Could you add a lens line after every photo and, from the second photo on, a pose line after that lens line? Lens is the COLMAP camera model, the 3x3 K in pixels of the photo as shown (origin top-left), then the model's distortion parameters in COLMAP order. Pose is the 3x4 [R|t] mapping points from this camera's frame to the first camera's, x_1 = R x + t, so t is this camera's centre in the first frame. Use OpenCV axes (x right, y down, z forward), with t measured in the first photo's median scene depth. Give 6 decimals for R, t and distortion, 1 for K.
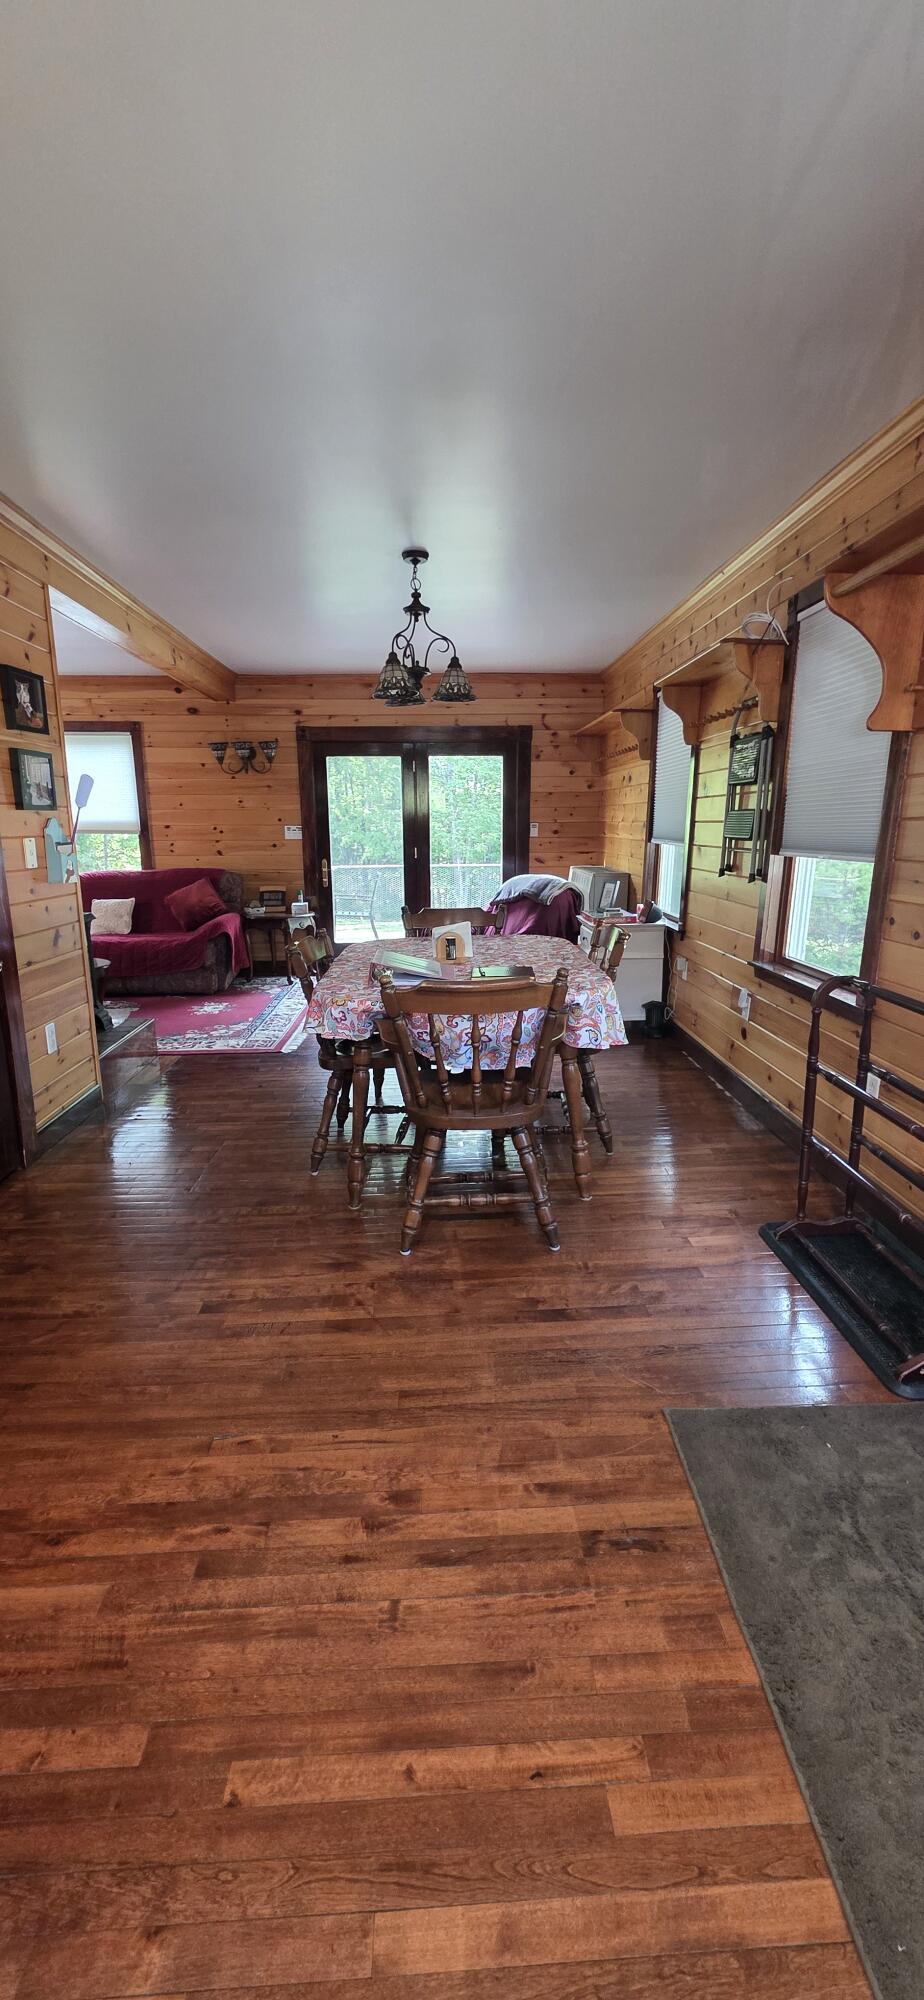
lens RADIAL K [[795.7, 0, 464.2], [0, 795.7, 1002.4], [0, 0, 1]] dist [0.003418, -0.001227]
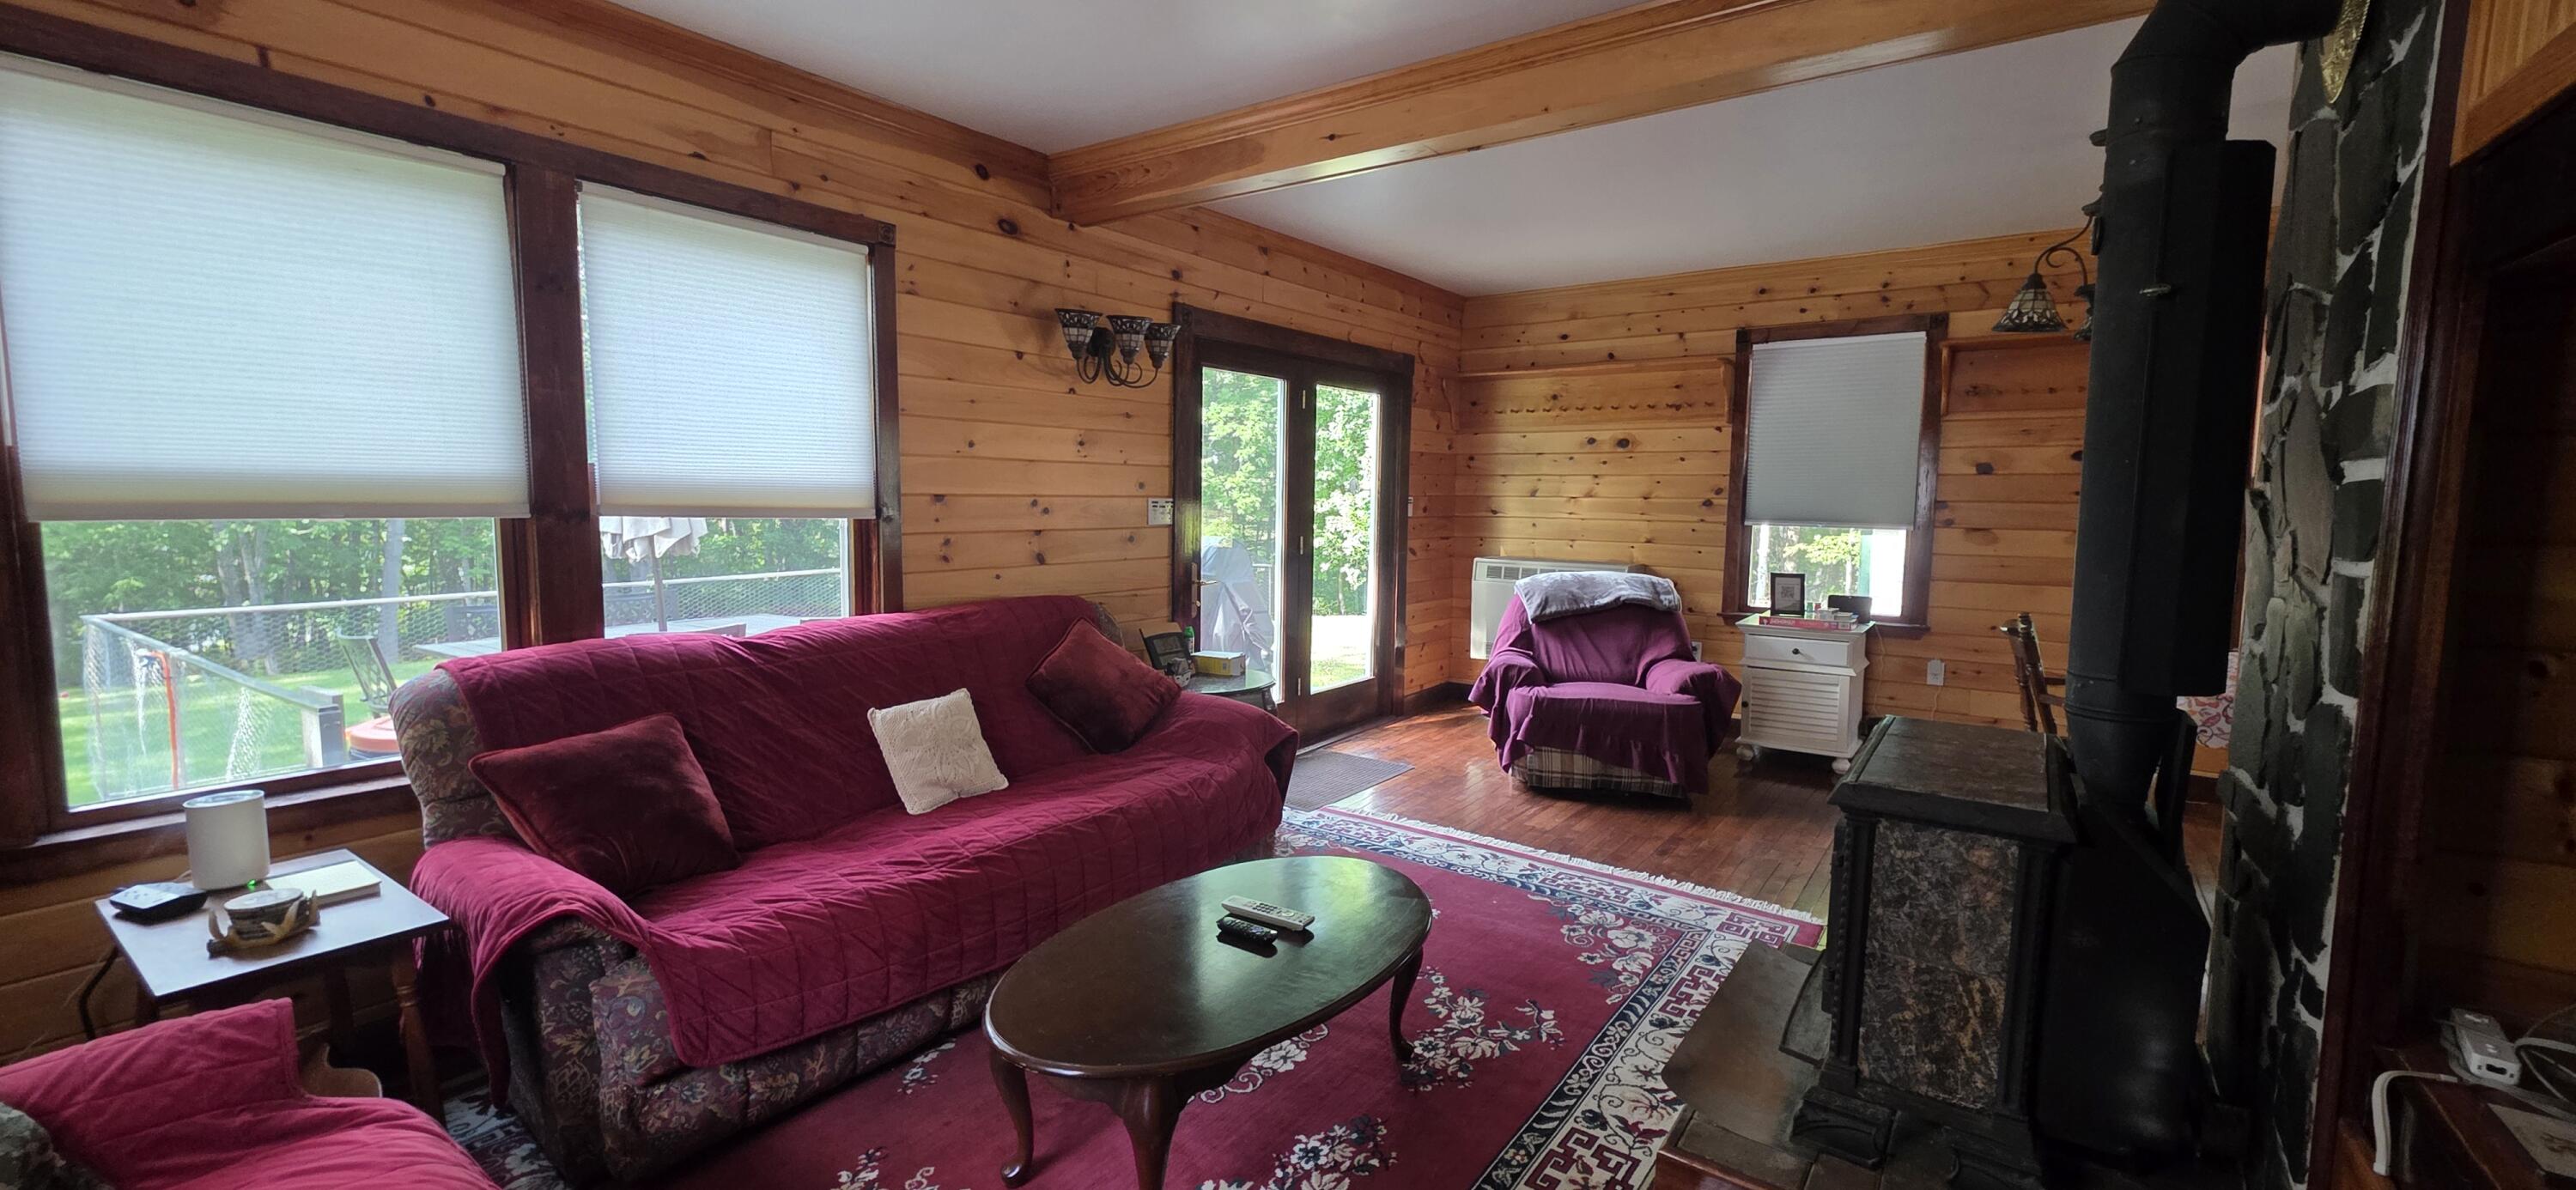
lens RADIAL K [[1024.8, 0, 1291.2], [0, 1024.8, 594.1], [0, 0, 1]] dist [0.003418, -0.001227]
pose [[0.621956, -0.065596, 0.780300, -0.667677], [0.159907, 0.986126, -0.044559, -0.126127], [-0.766551, 0.152489, 0.623816, 0.568952]]
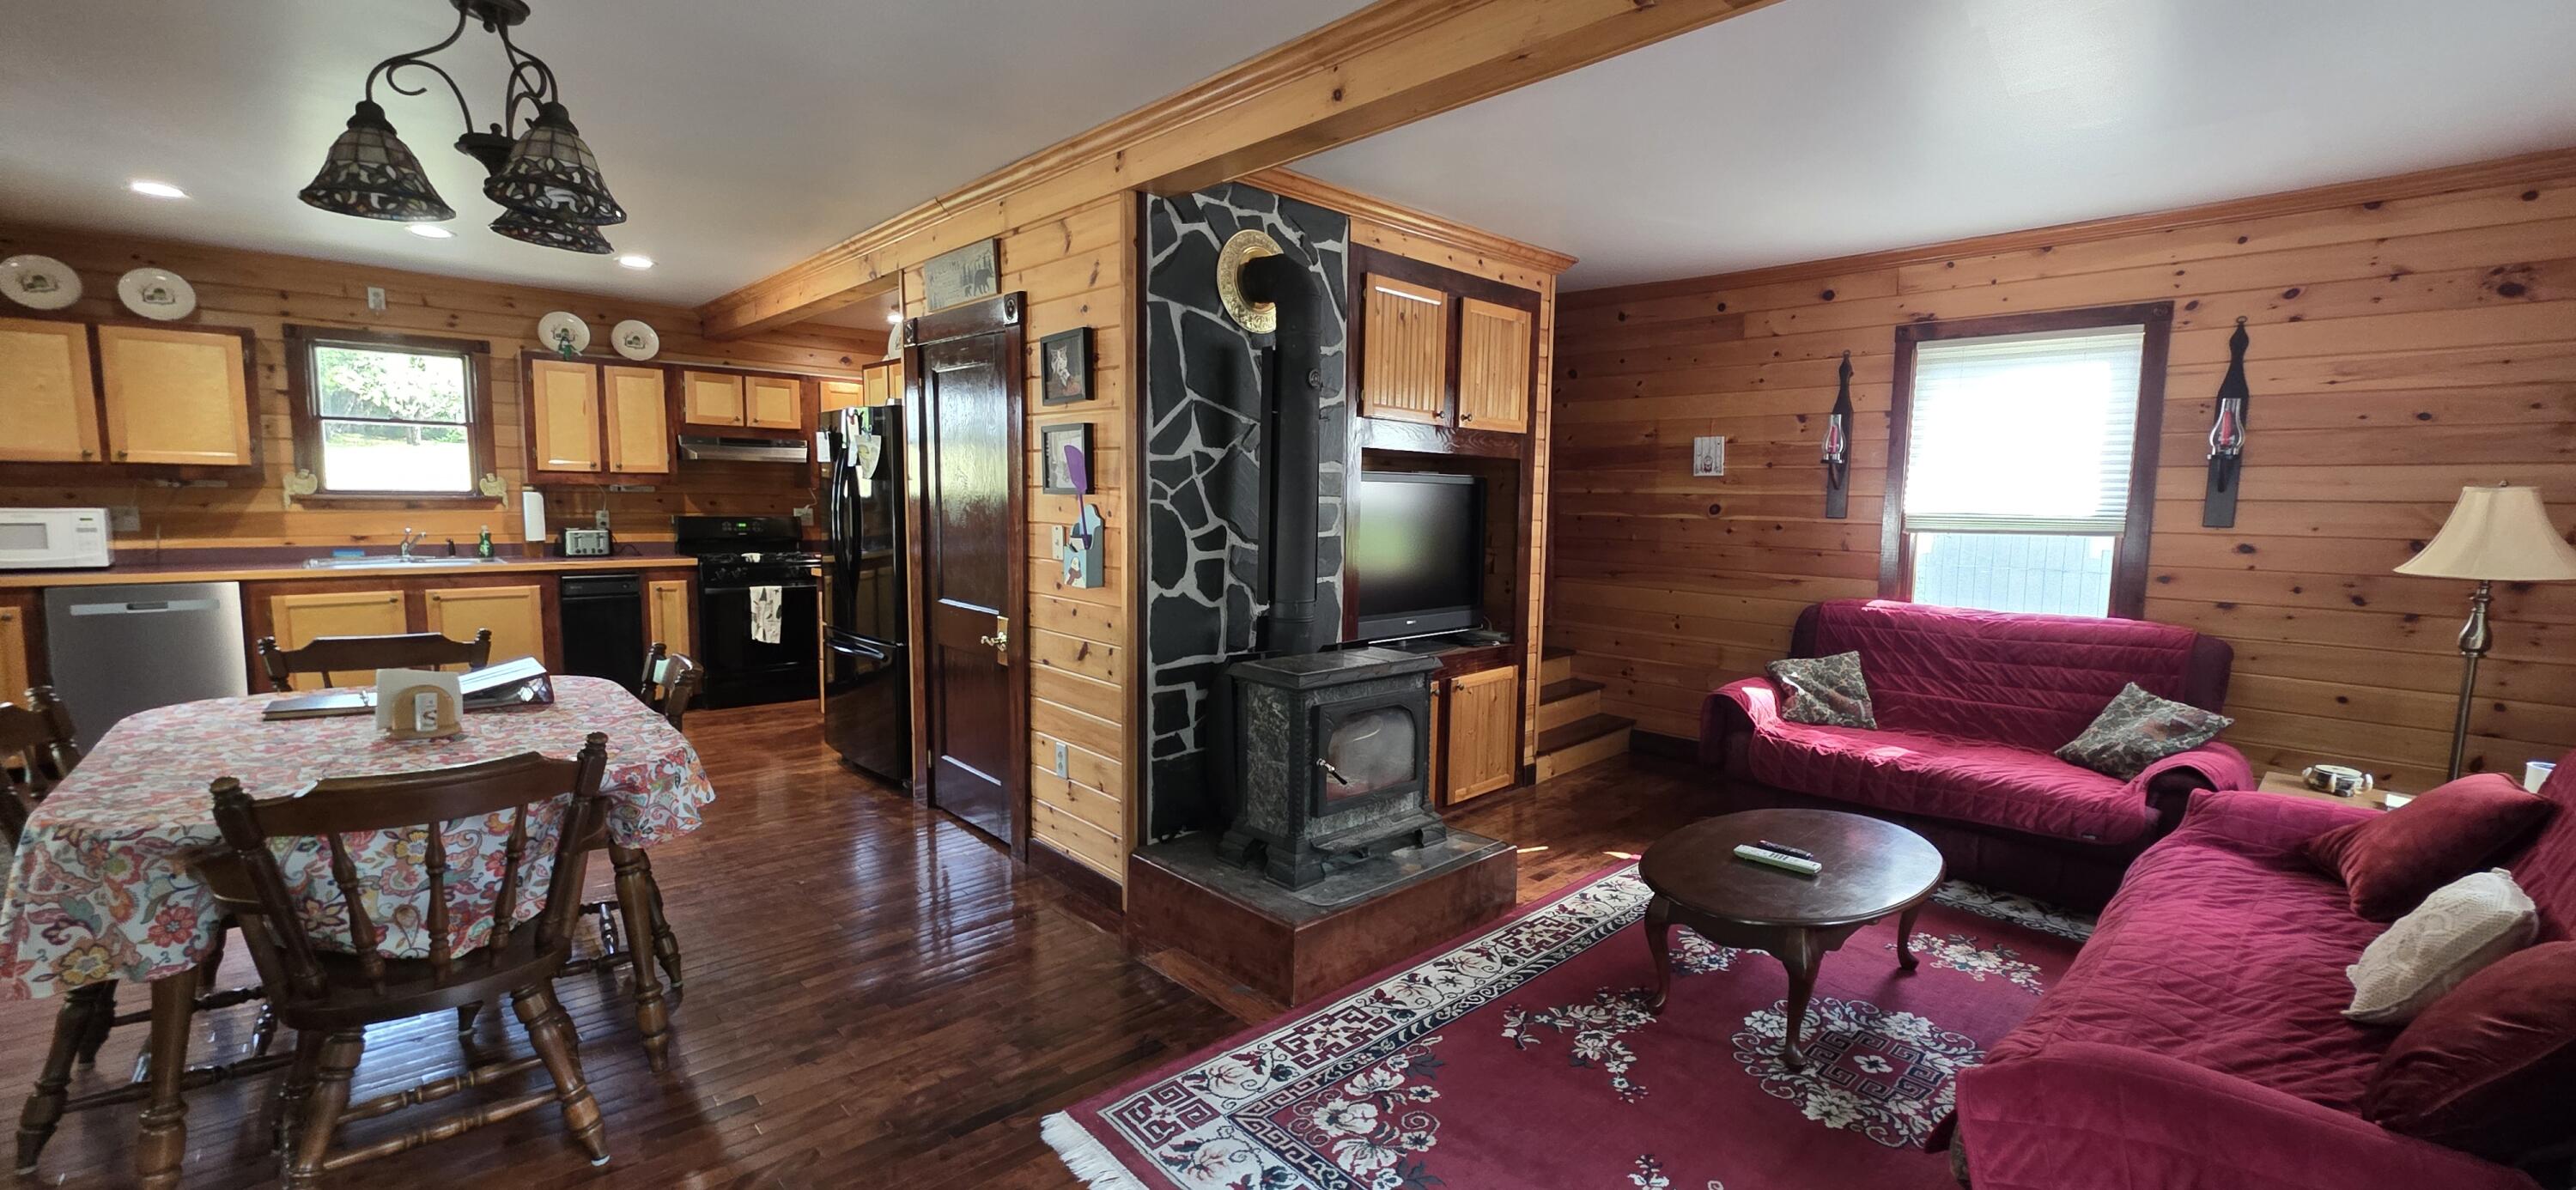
lens RADIAL K [[1024.8, 0, 1292.0], [0, 1024.8, 590.9], [0, 0, 1]] dist [0.003418, -0.001227]
pose [[-0.759114, 0.054258, -0.648693, -0.006677], [-0.156360, 0.952147, 0.262615, -0.223666], [0.631900, 0.300784, -0.714304, 0.937463]]
